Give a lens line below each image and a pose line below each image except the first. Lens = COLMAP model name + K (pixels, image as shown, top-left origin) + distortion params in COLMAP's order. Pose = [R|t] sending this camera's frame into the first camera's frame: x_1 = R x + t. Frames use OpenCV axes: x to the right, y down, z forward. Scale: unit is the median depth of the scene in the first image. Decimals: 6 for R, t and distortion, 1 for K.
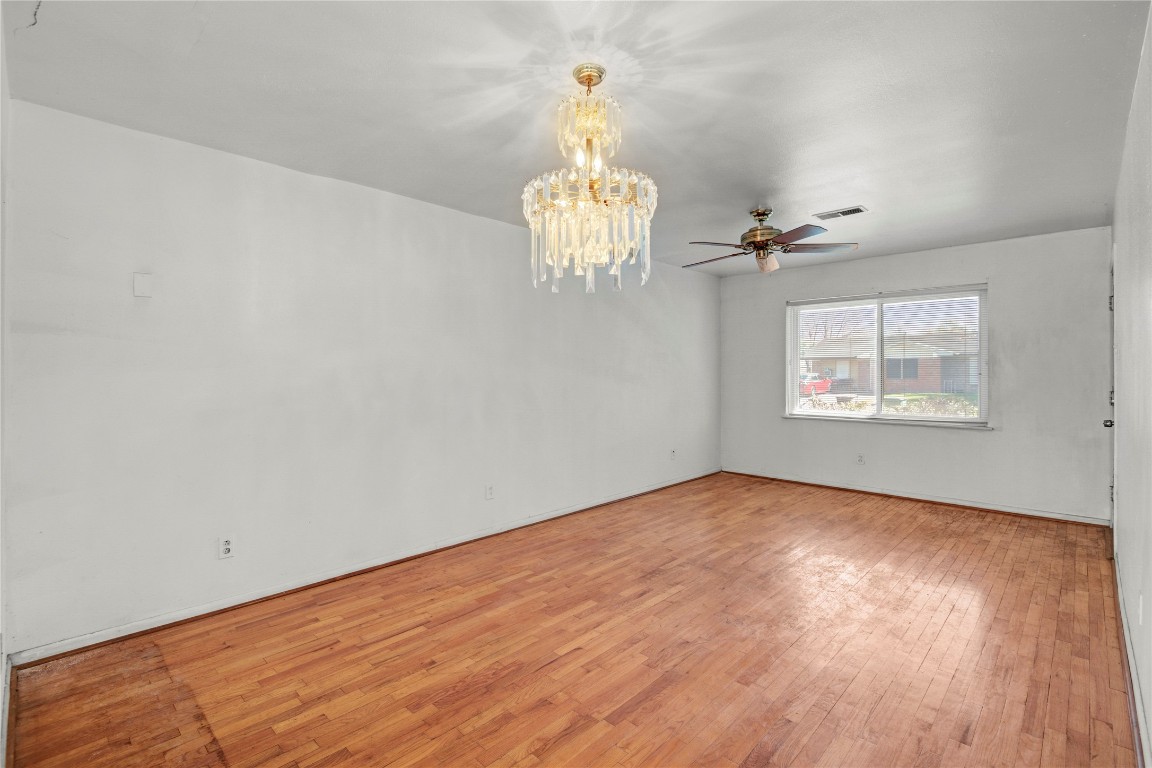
lens RADIAL K [[527.4, 0, 582.2], [0, 527.4, 363.1], [0, 0, 1]] dist [0.002230, -0.005263]
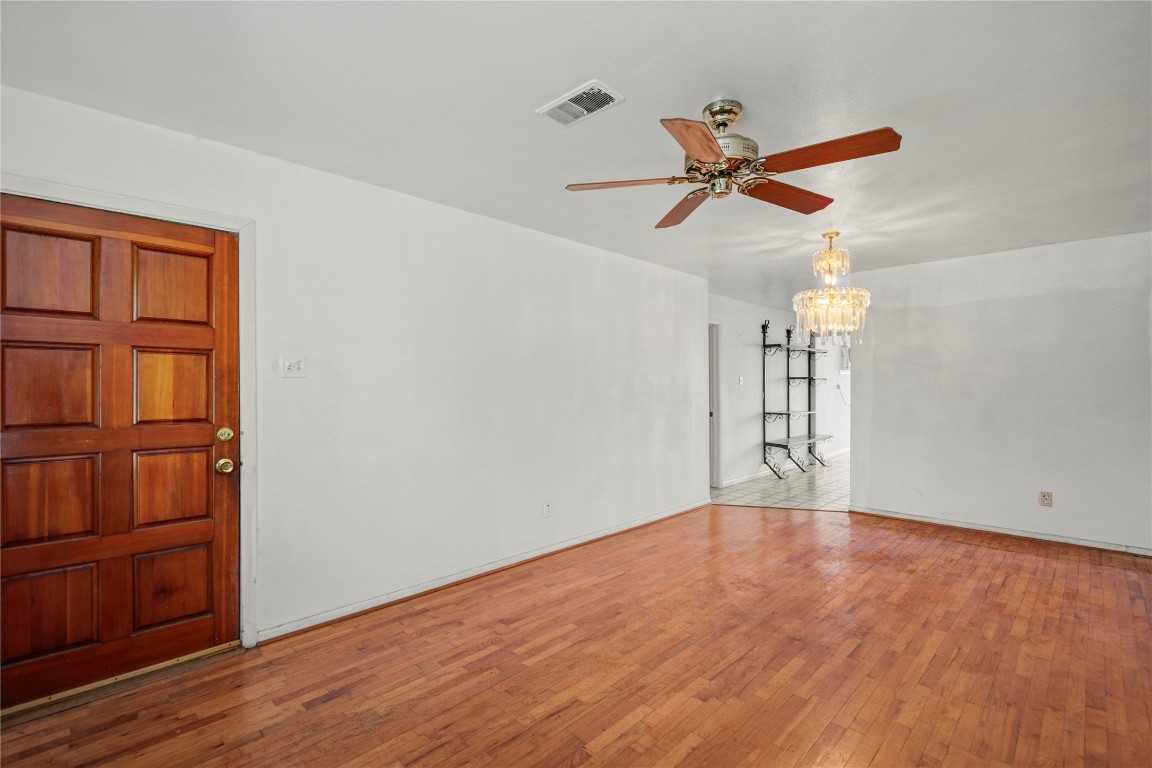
lens RADIAL K [[527.4, 0, 560.4], [0, 527.4, 389.9], [0, 0, 1]] dist [0.002230, -0.005263]
pose [[-0.998876, 0.003882, 0.047251, 0.591911], [0.003502, 0.999961, -0.008129, 0.017437], [-0.047280, -0.007955, -0.998850, 1.925098]]
